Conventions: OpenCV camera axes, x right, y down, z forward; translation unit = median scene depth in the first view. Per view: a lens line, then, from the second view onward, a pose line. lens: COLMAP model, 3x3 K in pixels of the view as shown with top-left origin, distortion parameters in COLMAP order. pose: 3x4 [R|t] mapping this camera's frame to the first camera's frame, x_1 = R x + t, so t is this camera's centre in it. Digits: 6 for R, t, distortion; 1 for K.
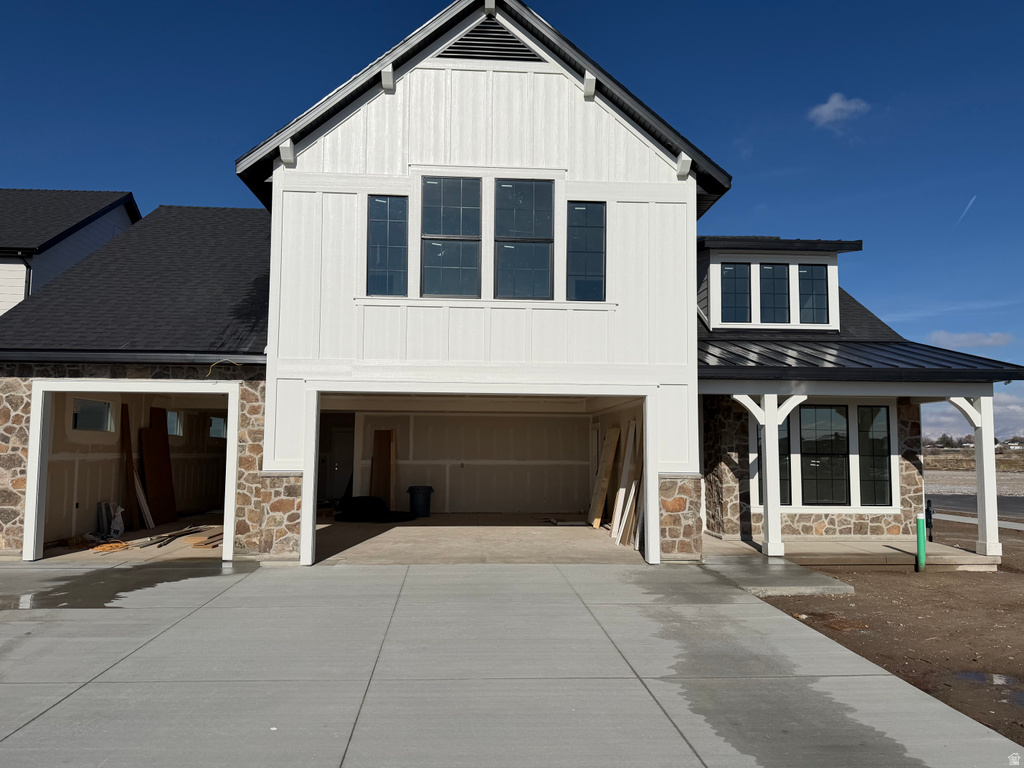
lens RADIAL K [[724.0, 0, 526.2], [0, 724.0, 380.6], [0, 0, 1]] dist [0.075894, -0.122433]
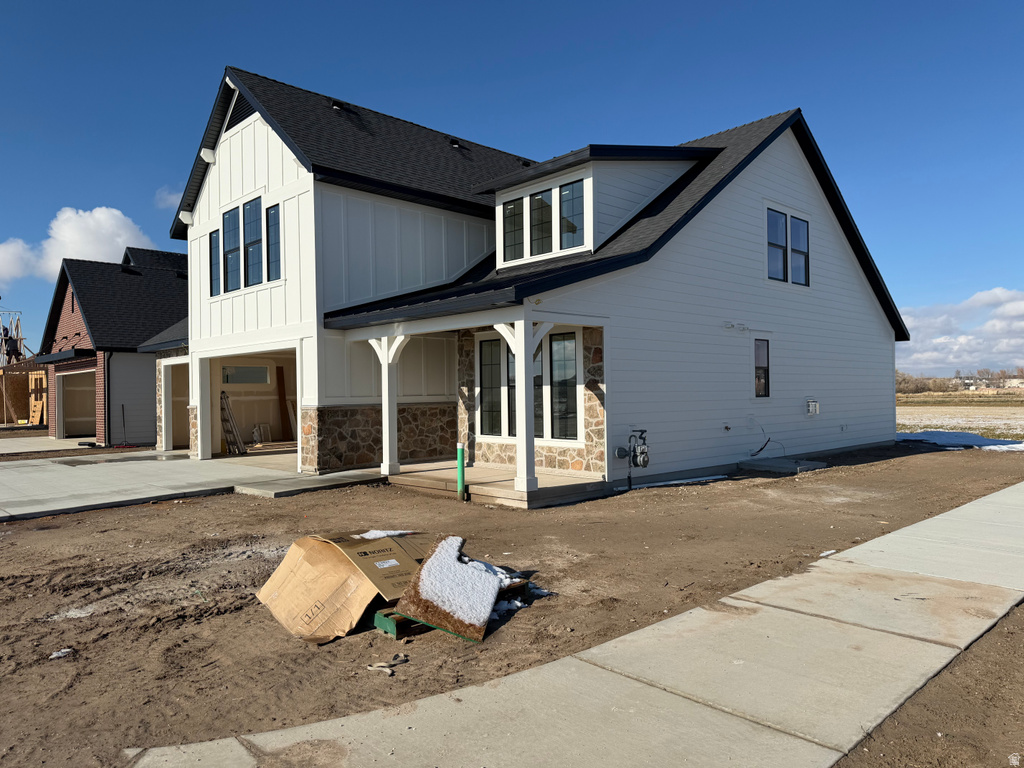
lens RADIAL K [[724.0, 0, 526.2], [0, 724.0, 380.6], [0, 0, 1]] dist [0.075894, -0.122433]
pose [[0.648487, -0.030697, -0.760606, 1.326043], [0.094264, 0.994734, 0.040223, 0.061631], [0.755367, -0.097782, 0.647966, 0.416407]]
